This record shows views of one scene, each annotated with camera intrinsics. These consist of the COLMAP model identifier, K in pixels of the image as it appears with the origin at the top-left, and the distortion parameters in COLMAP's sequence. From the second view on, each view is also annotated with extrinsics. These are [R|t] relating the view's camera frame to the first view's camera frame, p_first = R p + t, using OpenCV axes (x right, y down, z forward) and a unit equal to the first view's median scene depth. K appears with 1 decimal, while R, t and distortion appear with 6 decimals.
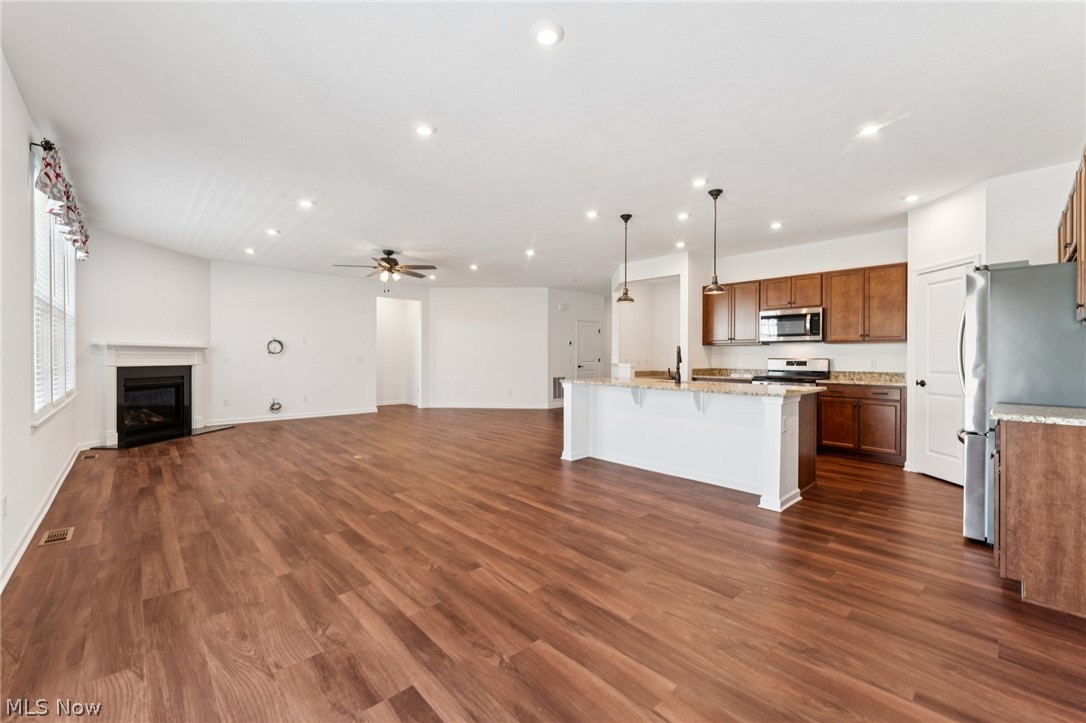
lens RADIAL K [[438.6, 0, 536.1], [0, 438.6, 351.3], [0, 0, 1]] dist [-0.000616, -0.000658]
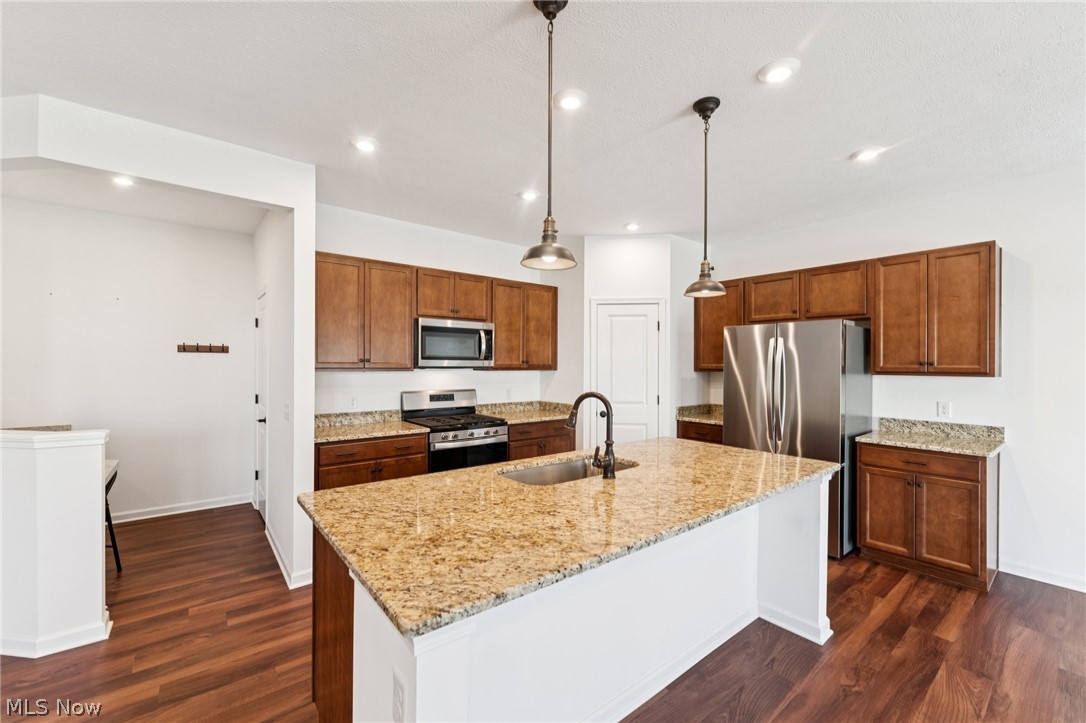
lens RADIAL K [[438.6, 0, 542.4], [0, 438.6, 363.5], [0, 0, 1]] dist [-0.000616, -0.000658]
pose [[0.063363, -0.003839, 0.997983, -0.106678], [-0.018104, 0.999824, 0.004995, -0.037032], [-0.997826, -0.018384, 0.063283, 0.895939]]
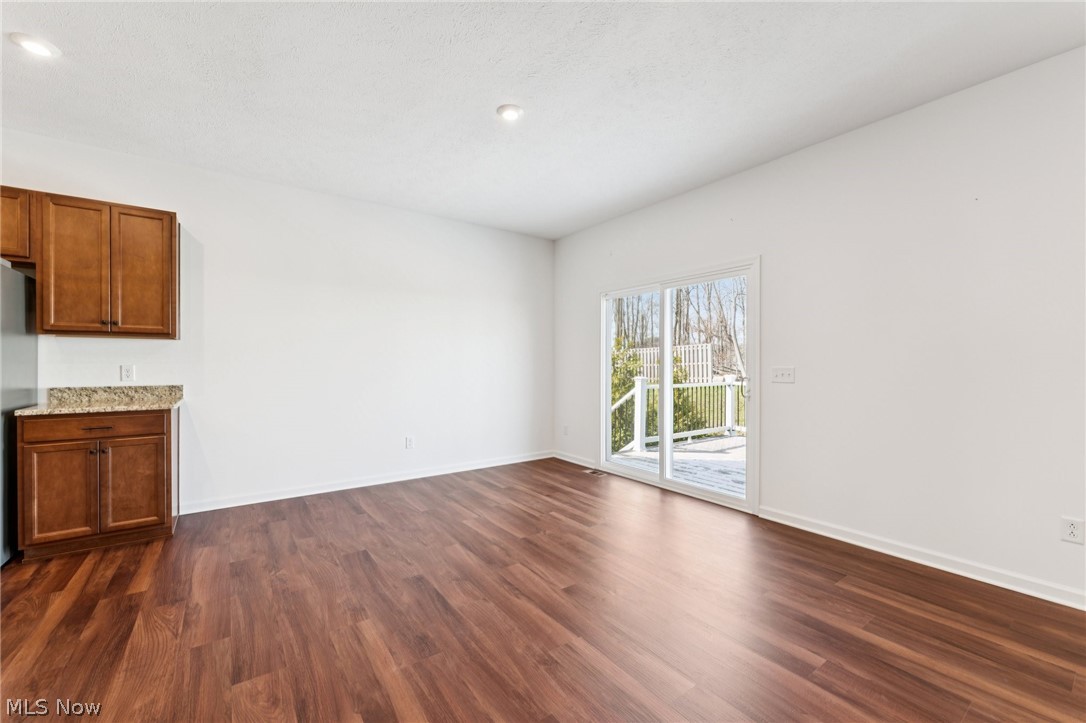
lens RADIAL K [[438.6, 0, 539.9], [0, 438.6, 362.3], [0, 0, 1]] dist [-0.000616, -0.000658]
pose [[-0.993425, -0.007426, 0.114246, -0.083932], [-0.008970, 0.999875, -0.013008, 0.008714], [-0.114135, -0.013947, -0.993367, 0.900635]]
